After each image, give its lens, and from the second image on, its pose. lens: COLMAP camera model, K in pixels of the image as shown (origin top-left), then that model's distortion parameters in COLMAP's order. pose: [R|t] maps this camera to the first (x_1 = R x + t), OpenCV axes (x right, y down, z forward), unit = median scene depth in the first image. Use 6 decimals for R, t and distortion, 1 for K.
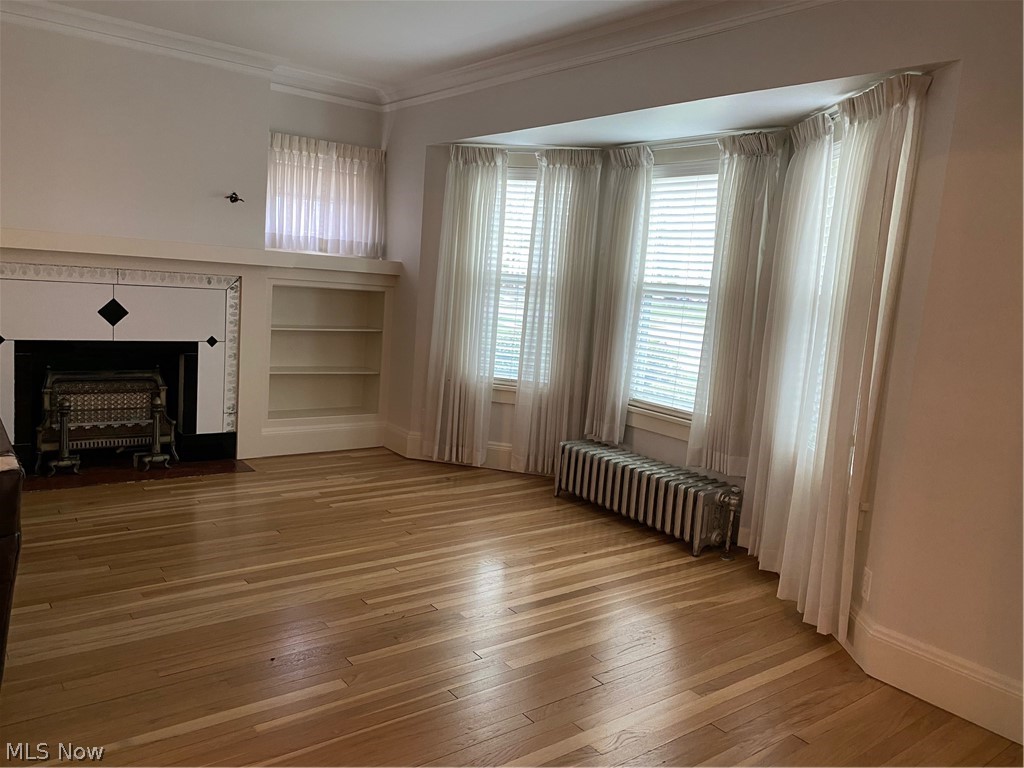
lens RADIAL K [[782.5, 0, 514.1], [0, 782.5, 376.5], [0, 0, 1]] dist [0.025695, -0.014293]
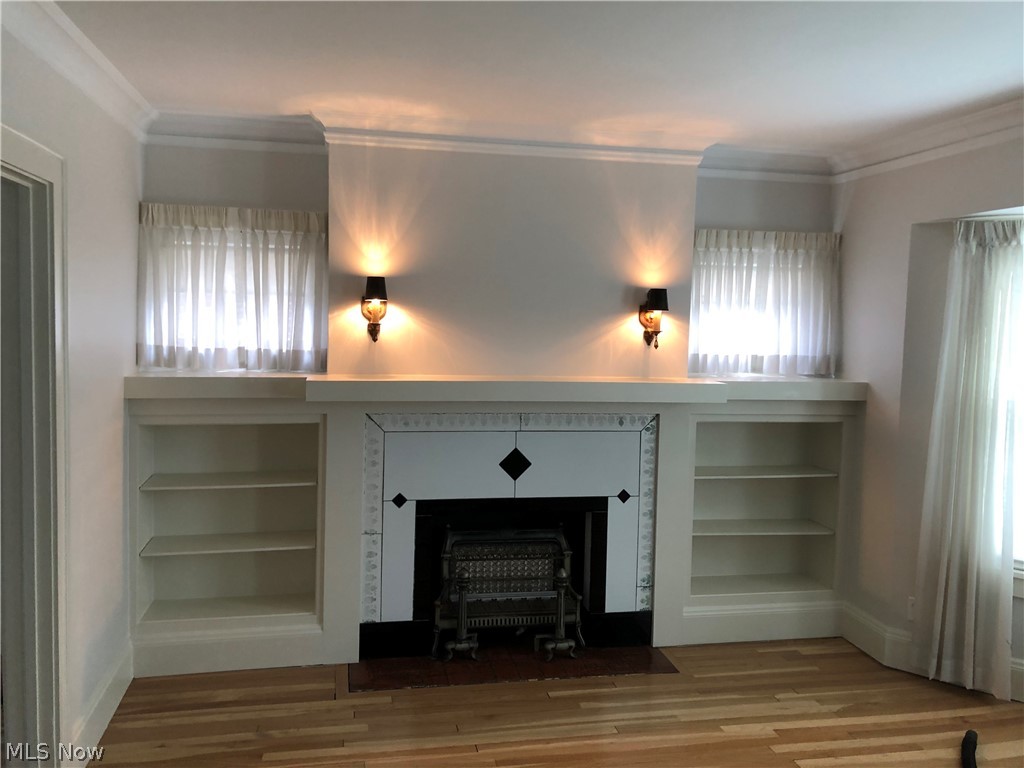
lens RADIAL K [[838.7, 0, 511.9], [0, 838.7, 383.8], [0, 0, 1]] dist [0.032854, -0.020283]
pose [[0.900037, -0.018409, -0.435425, -0.112244], [-0.013621, 0.997431, -0.070324, -0.096290], [0.435601, 0.069225, 0.897474, 0.174881]]
